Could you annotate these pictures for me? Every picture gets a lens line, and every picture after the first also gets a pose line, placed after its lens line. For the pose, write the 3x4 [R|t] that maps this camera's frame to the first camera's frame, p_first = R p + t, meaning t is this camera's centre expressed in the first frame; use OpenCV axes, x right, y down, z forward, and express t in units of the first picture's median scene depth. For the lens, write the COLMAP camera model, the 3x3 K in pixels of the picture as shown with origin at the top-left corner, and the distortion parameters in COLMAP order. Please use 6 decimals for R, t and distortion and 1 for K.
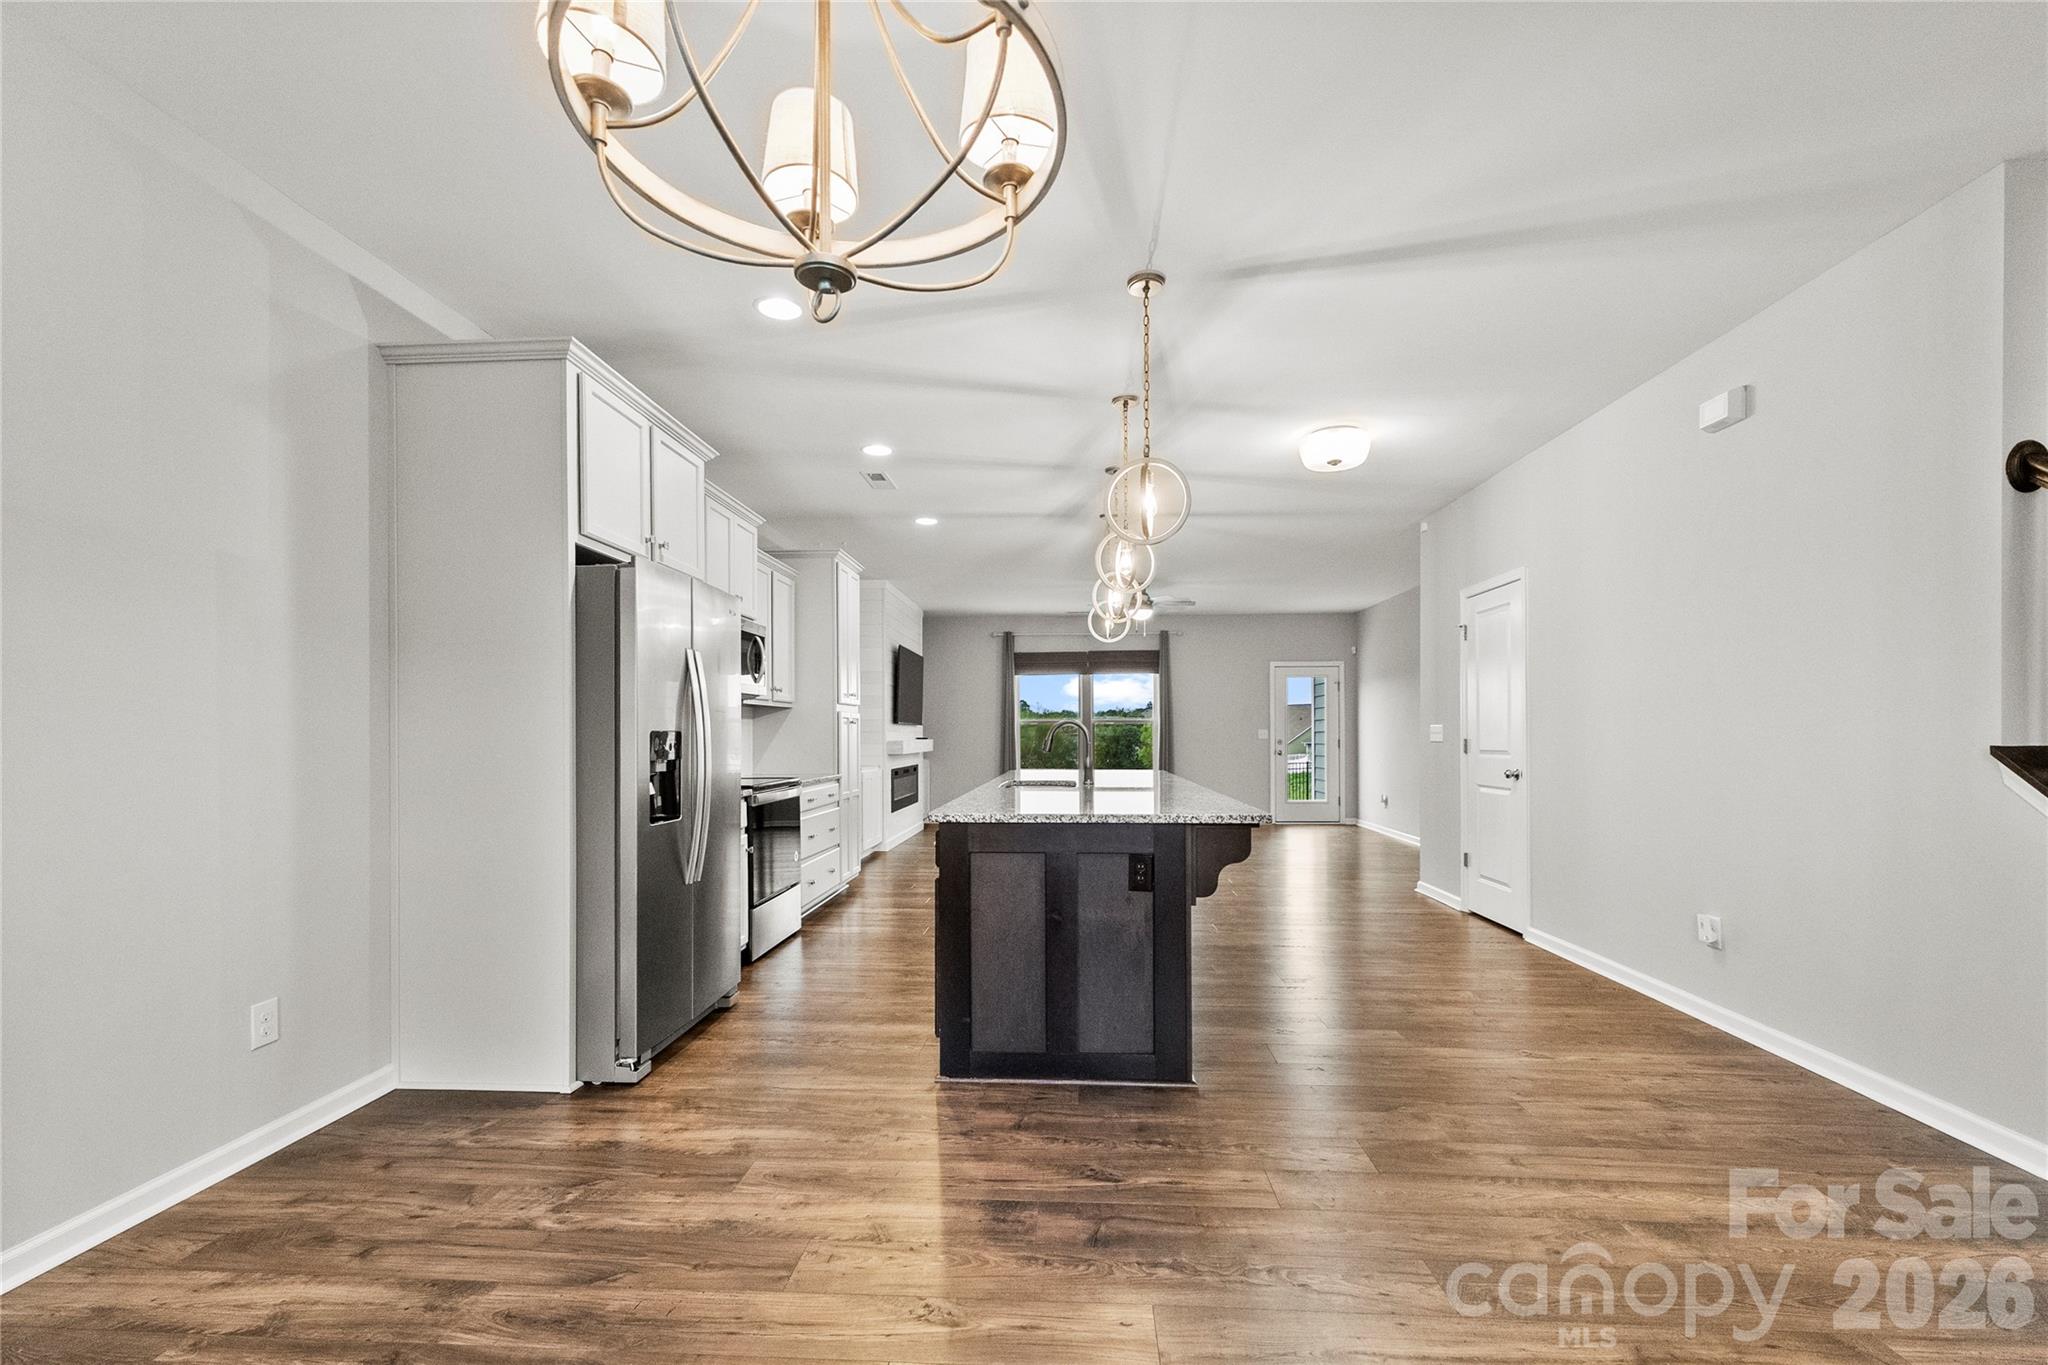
lens RADIAL K [[864.7, 0, 1024.5], [0, 864.7, 701.1], [0, 0, 1]] dist [0.008597, -0.000142]
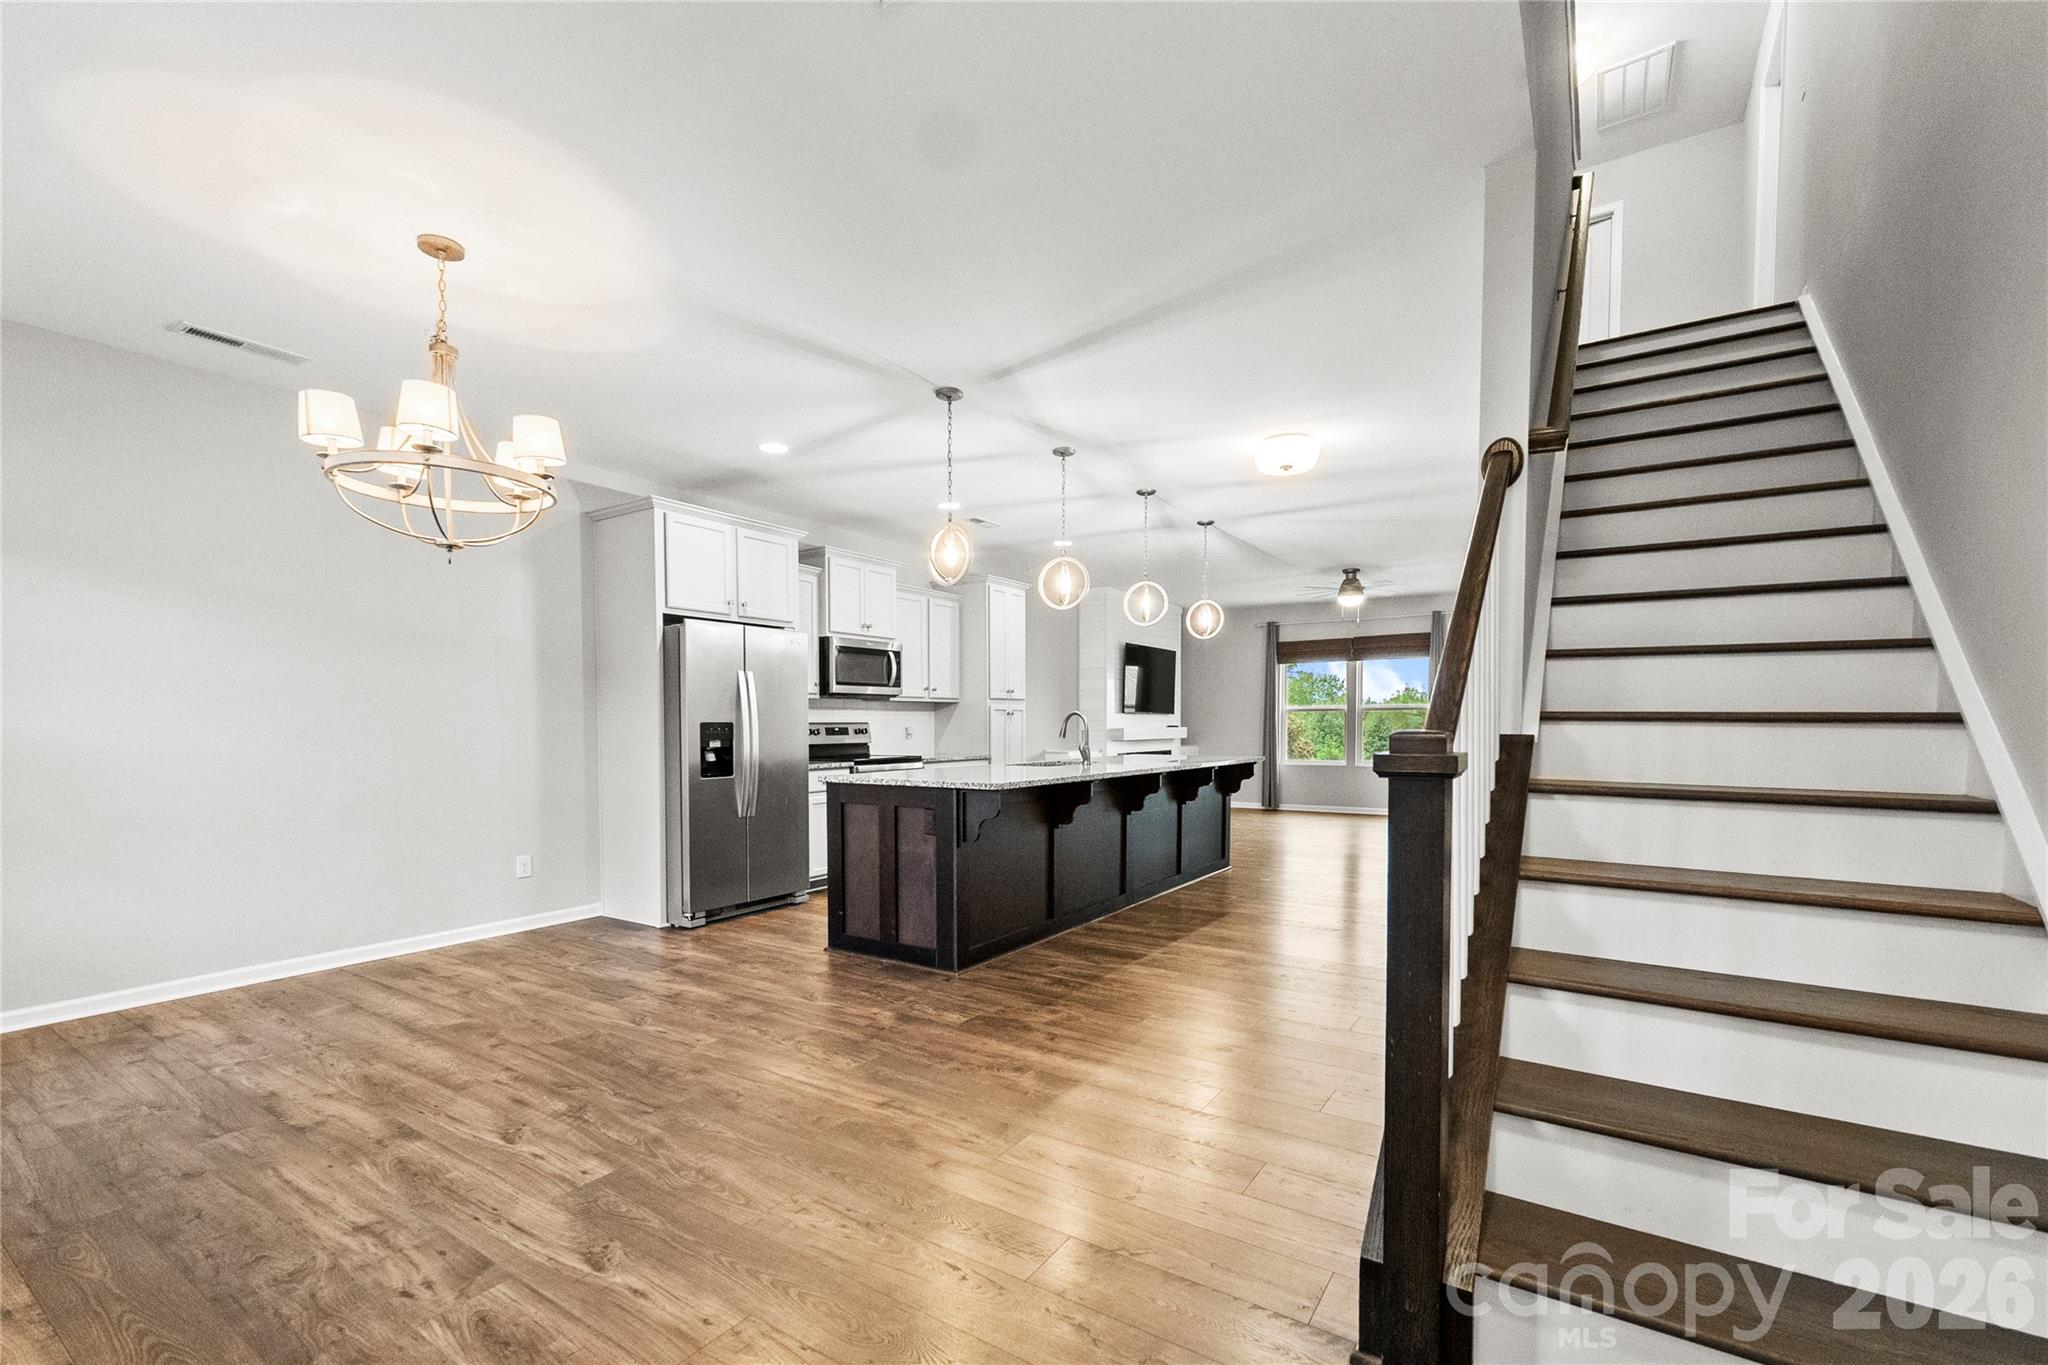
lens RADIAL K [[879.4, 0, 1042.6], [0, 879.4, 704.3], [0, 0, 1]] dist [0.000650, 0.000357]
pose [[0.870361, -0.012495, -0.492255, 0.999242], [0.021539, 0.999687, 0.012708, -0.006523], [0.491942, -0.021663, 0.870358, -0.153777]]
